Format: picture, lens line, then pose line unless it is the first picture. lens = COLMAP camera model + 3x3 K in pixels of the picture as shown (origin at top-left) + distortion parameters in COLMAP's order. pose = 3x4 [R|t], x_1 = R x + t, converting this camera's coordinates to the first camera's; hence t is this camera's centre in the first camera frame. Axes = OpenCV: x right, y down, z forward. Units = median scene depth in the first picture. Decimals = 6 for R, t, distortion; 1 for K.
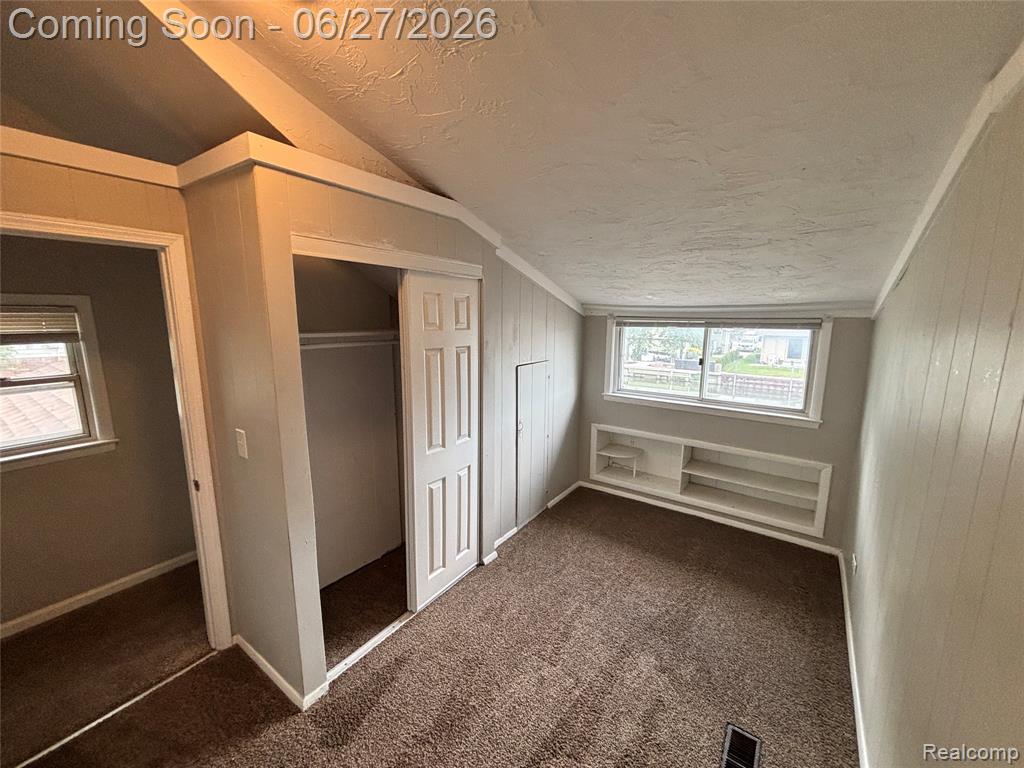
lens RADIAL K [[411.5, 0, 511.7], [0, 411.5, 384.1], [0, 0, 1]] dist [0.002375, -0.001188]
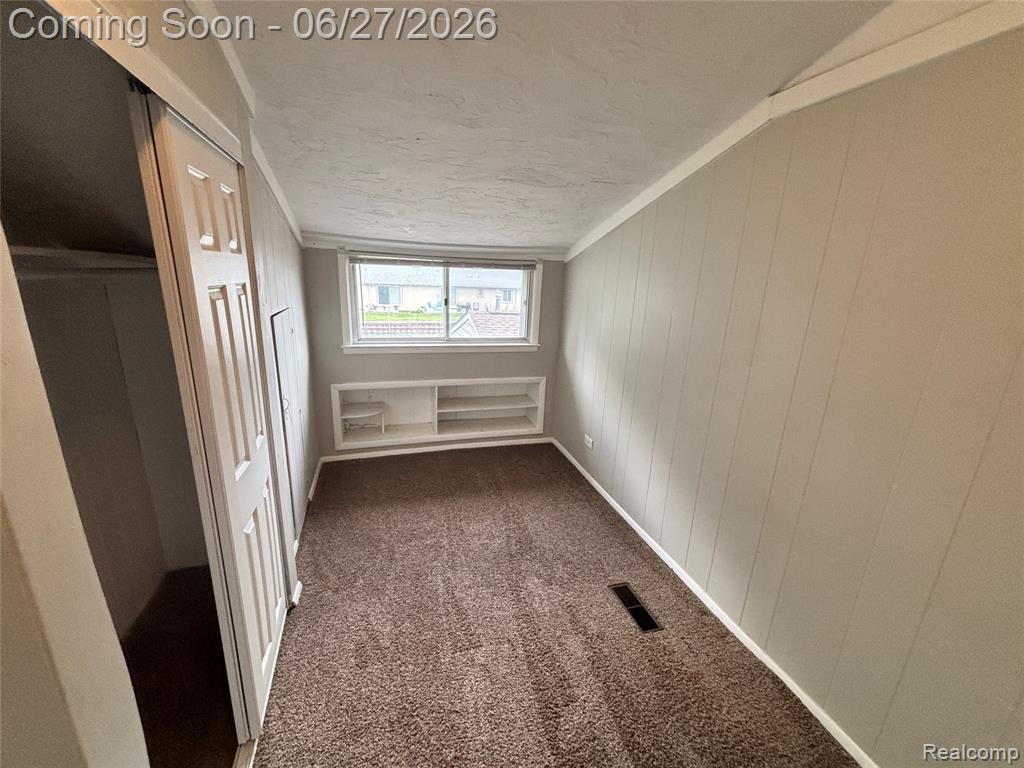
lens RADIAL K [[411.5, 0, 512.1], [0, 411.5, 384.4], [0, 0, 1]] dist [0.002375, -0.001188]
pose [[0.608784, -0.192800, 0.769552, -0.249482], [0.097092, 0.980835, 0.168925, -0.009795], [-0.787373, -0.028121, 0.615836, 0.238392]]
